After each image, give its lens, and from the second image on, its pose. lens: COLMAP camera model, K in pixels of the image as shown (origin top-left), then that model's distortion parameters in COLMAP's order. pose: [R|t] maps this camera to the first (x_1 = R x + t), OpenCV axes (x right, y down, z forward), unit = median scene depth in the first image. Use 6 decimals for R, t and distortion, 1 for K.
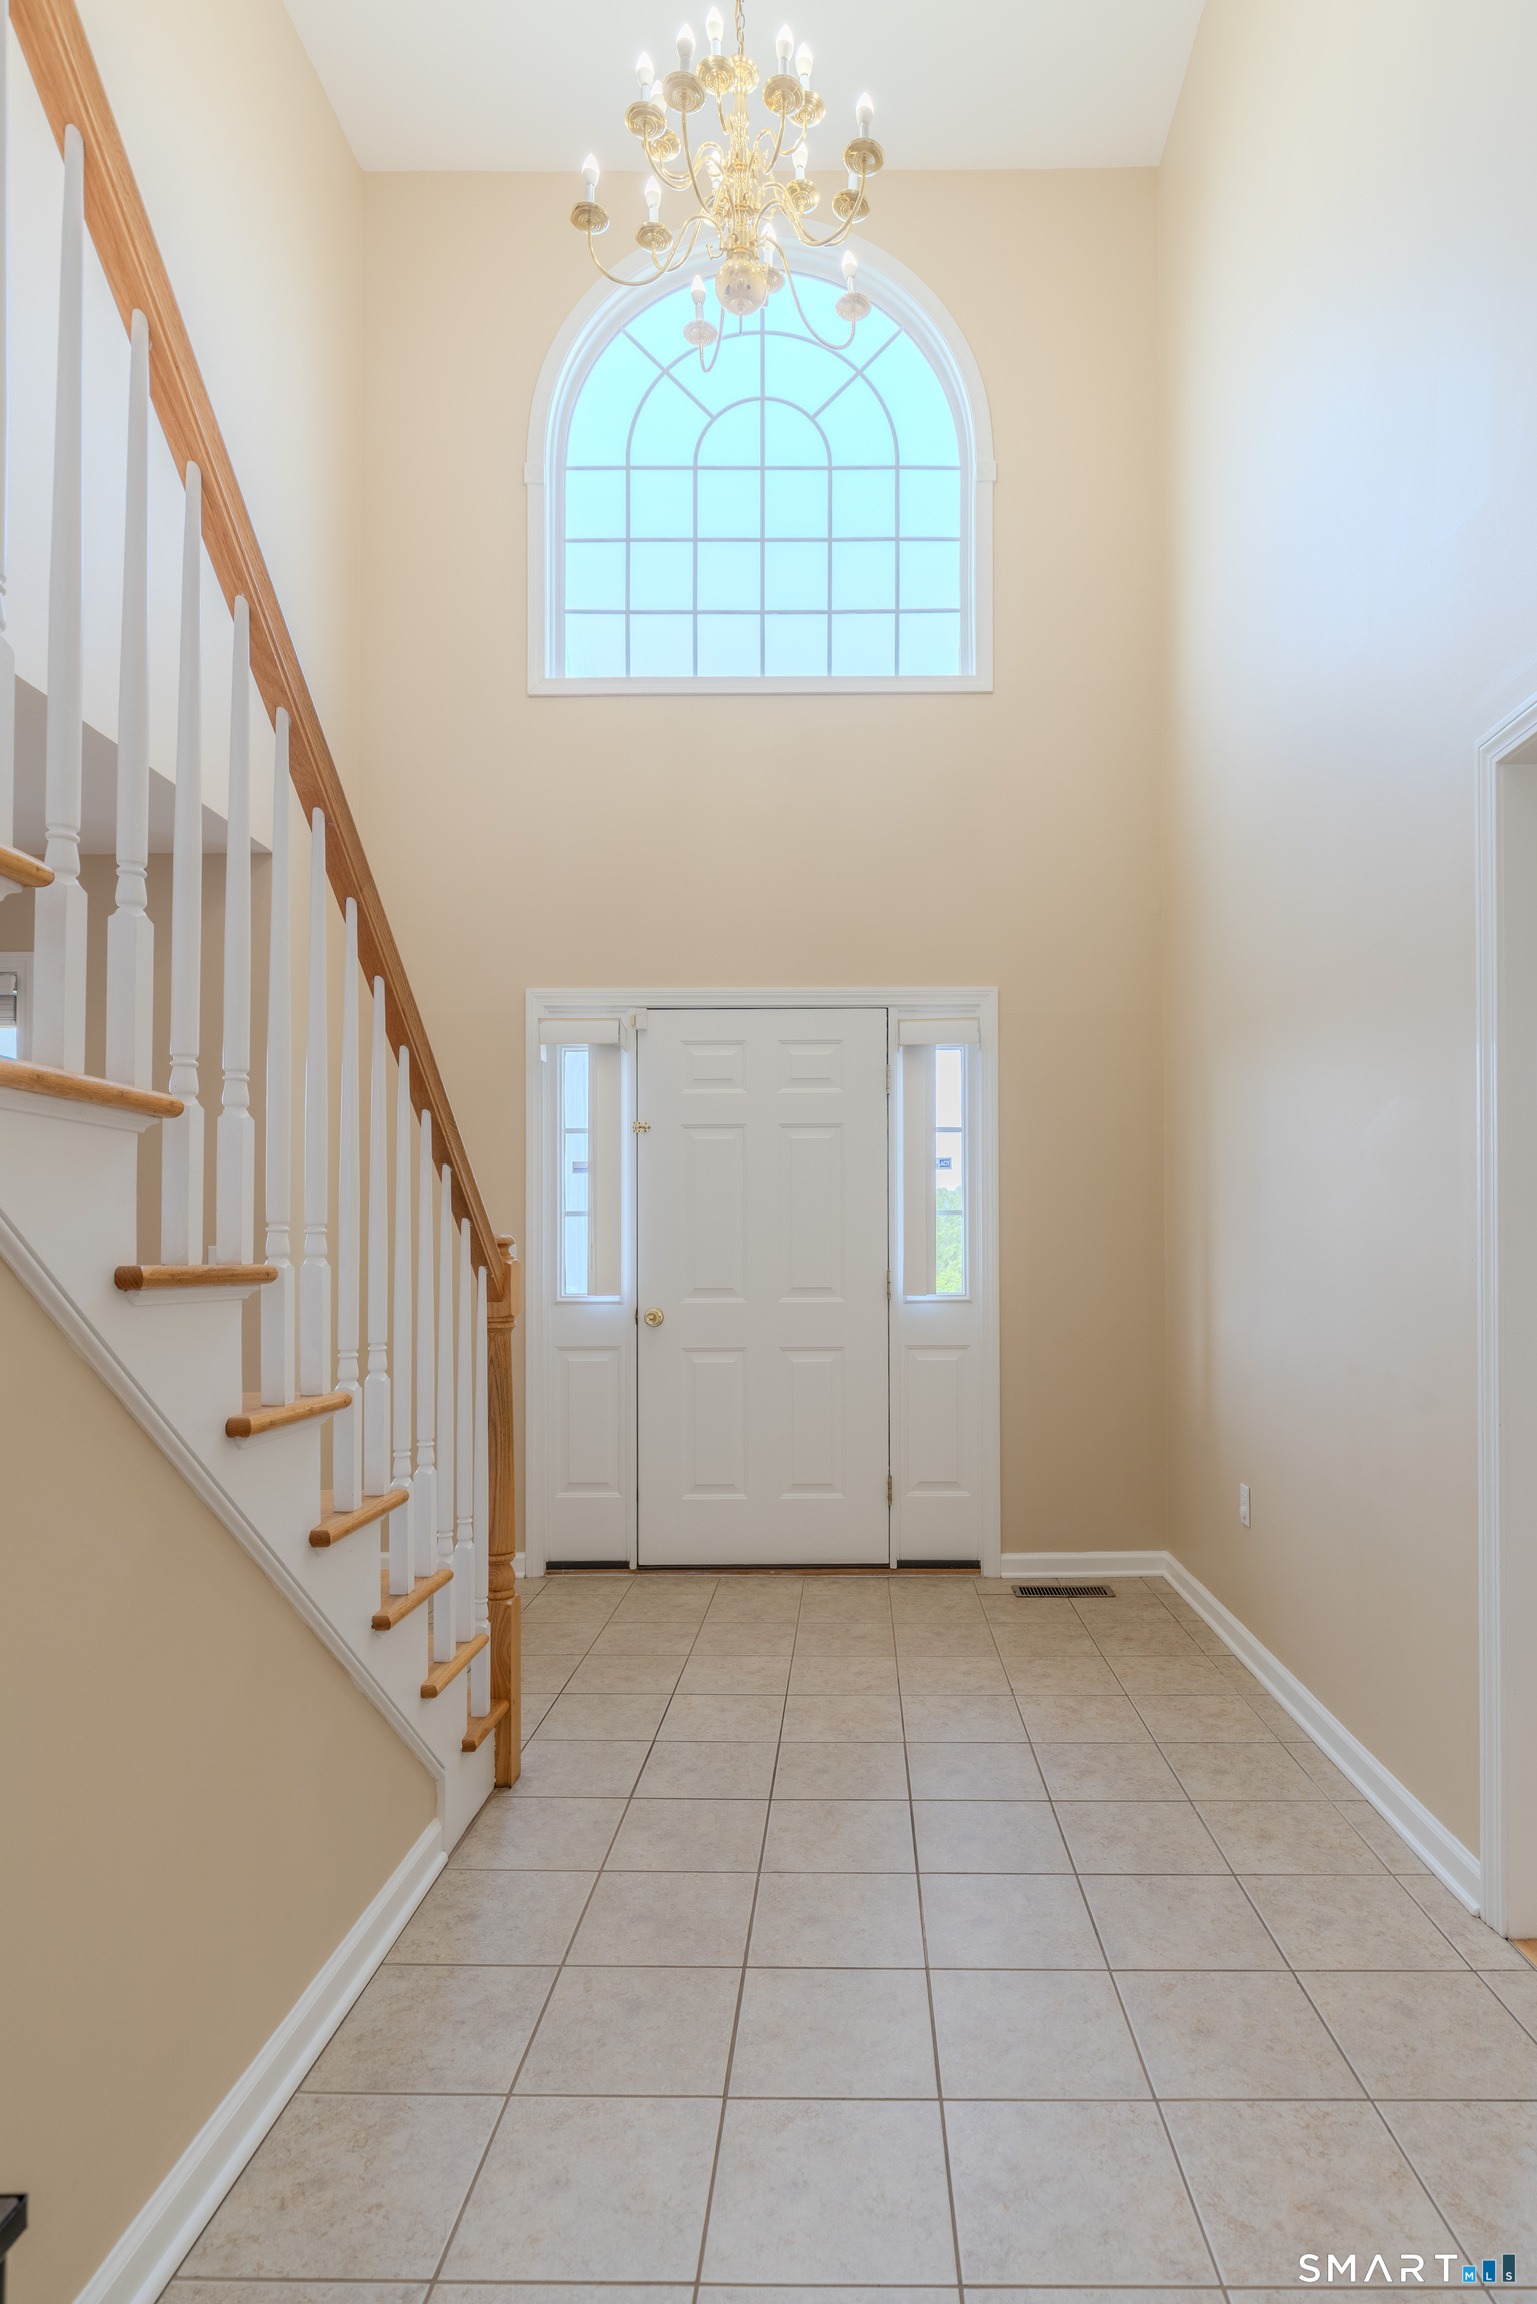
lens RADIAL K [[1196.0, 0, 865.2], [0, 1196.0, 1155.9], [0, 0, 1]] dist [-0.003650, -0.000676]
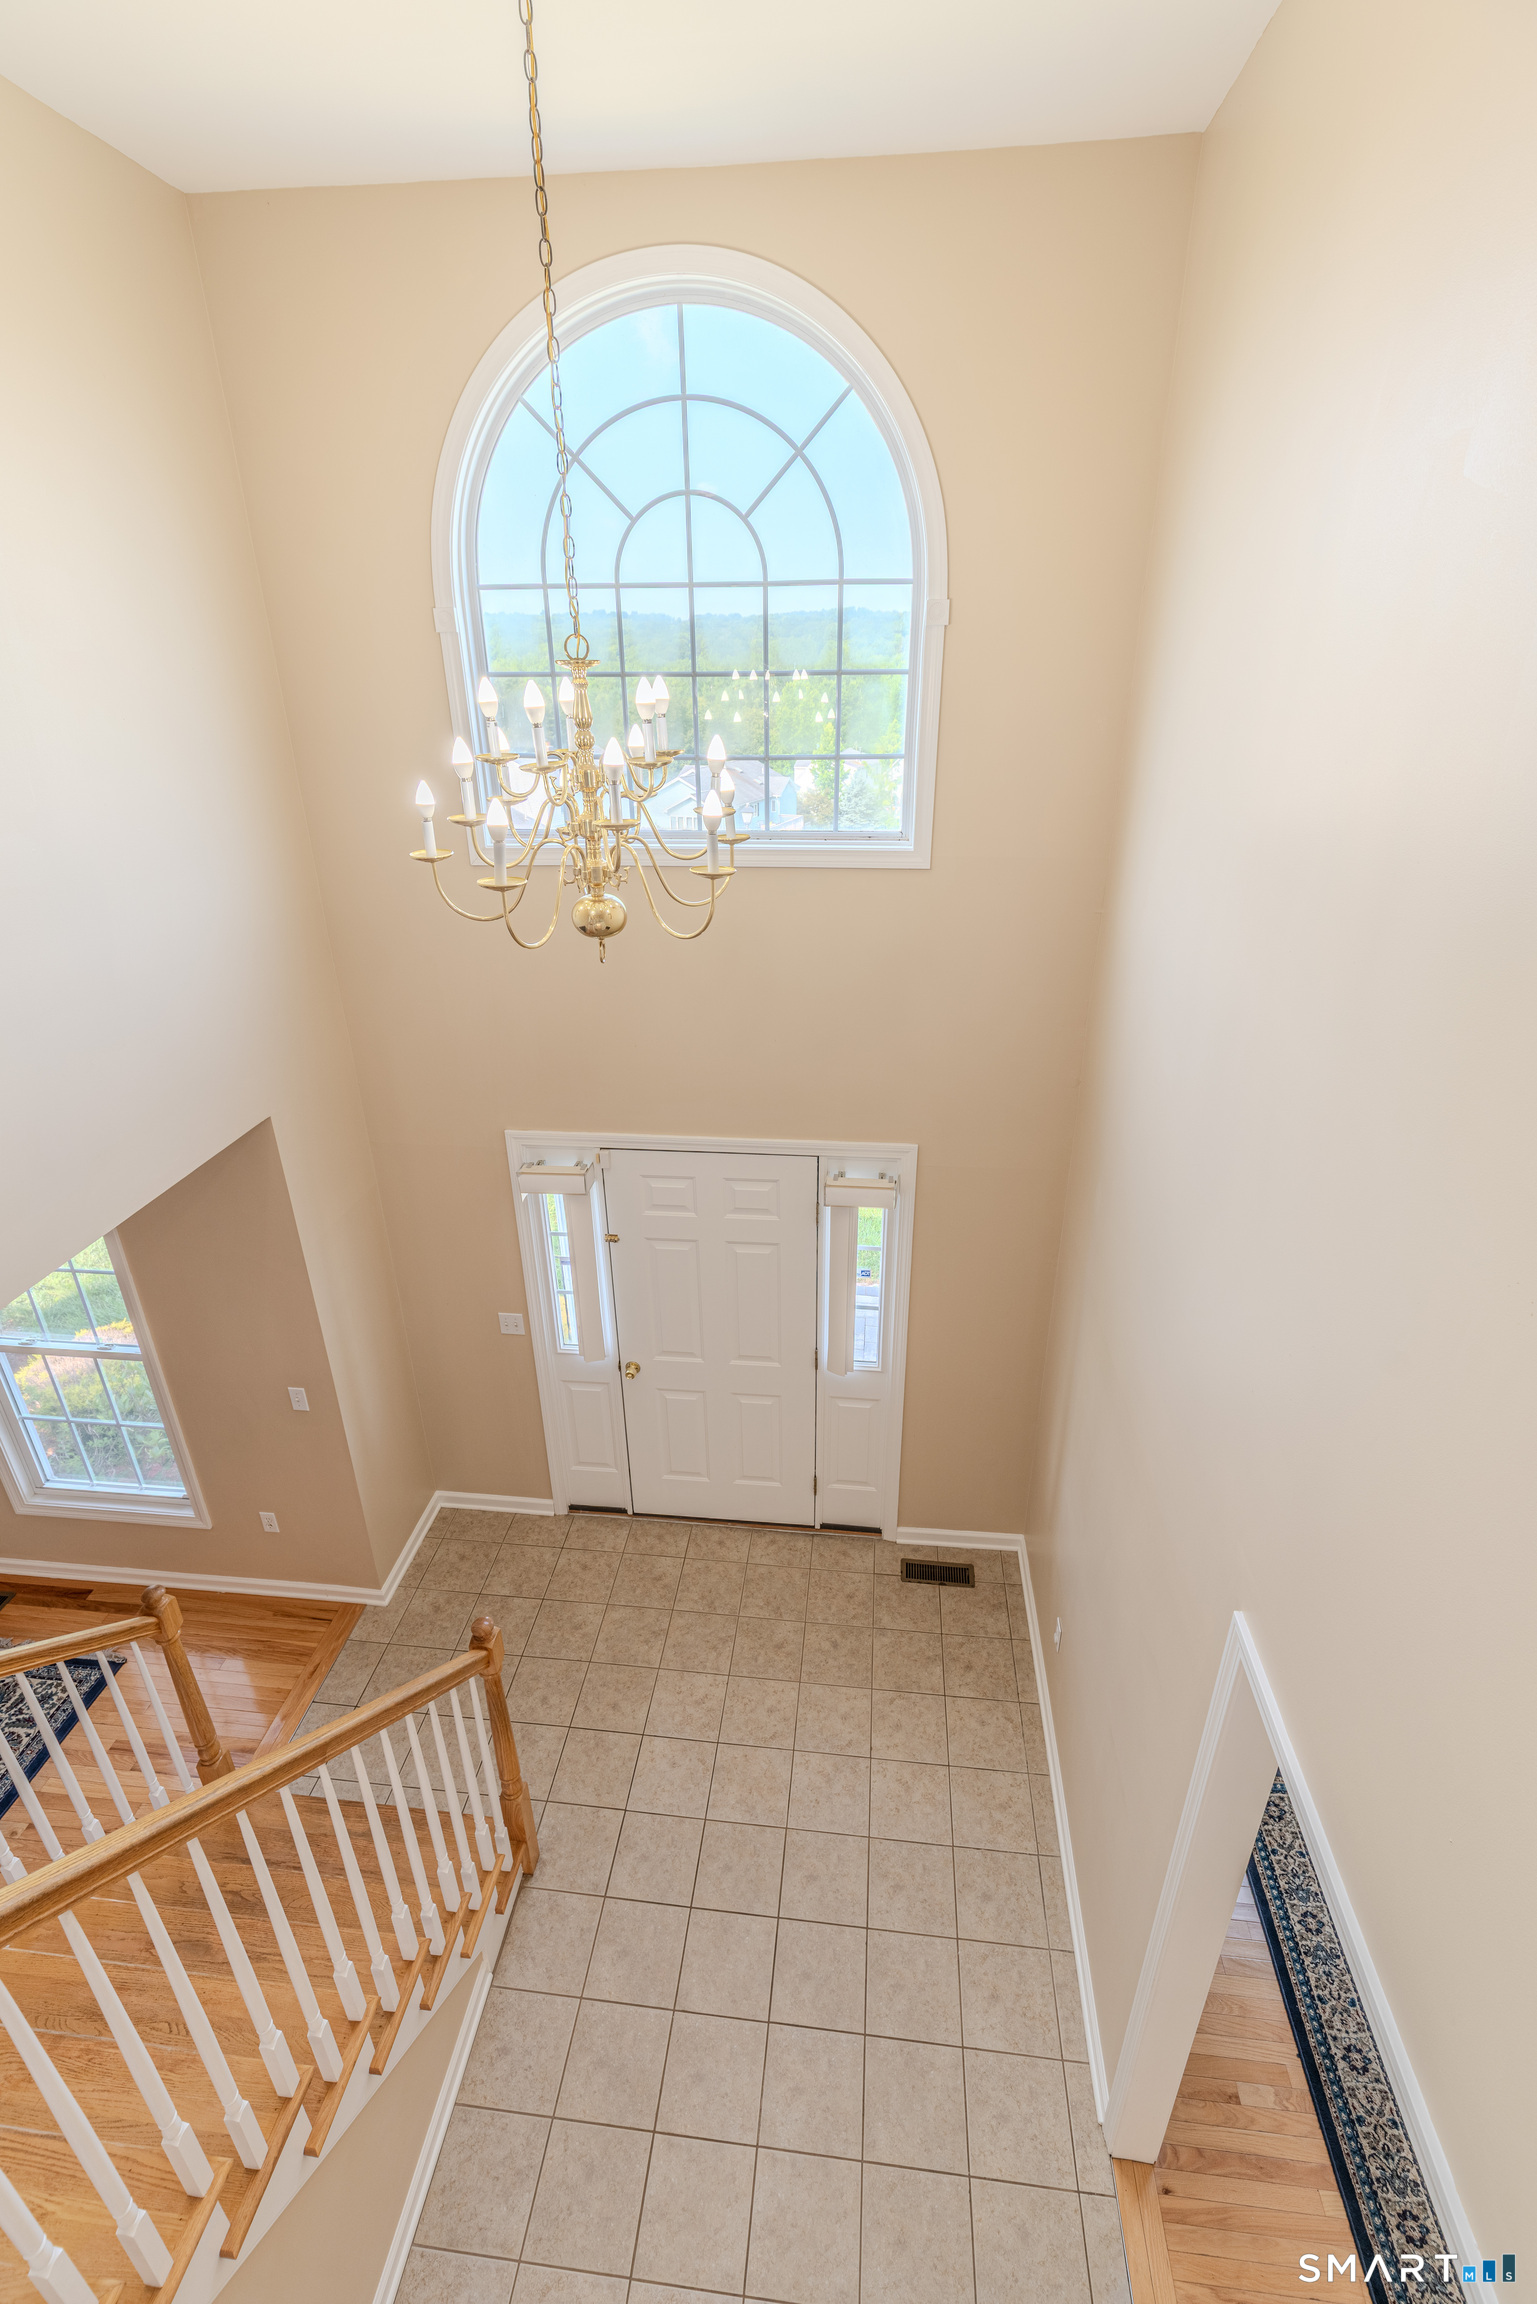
lens RADIAL K [[1046.3, 0, 768.5], [0, 1046.3, 1152.0], [0, 0, 1]] dist [0.003152, 0.000208]
pose [[0.993968, 0.039905, -0.102157, 0.074294], [0.009690, 0.895859, 0.444232, -0.579934], [0.109246, -0.442542, 0.890069, 0.124865]]
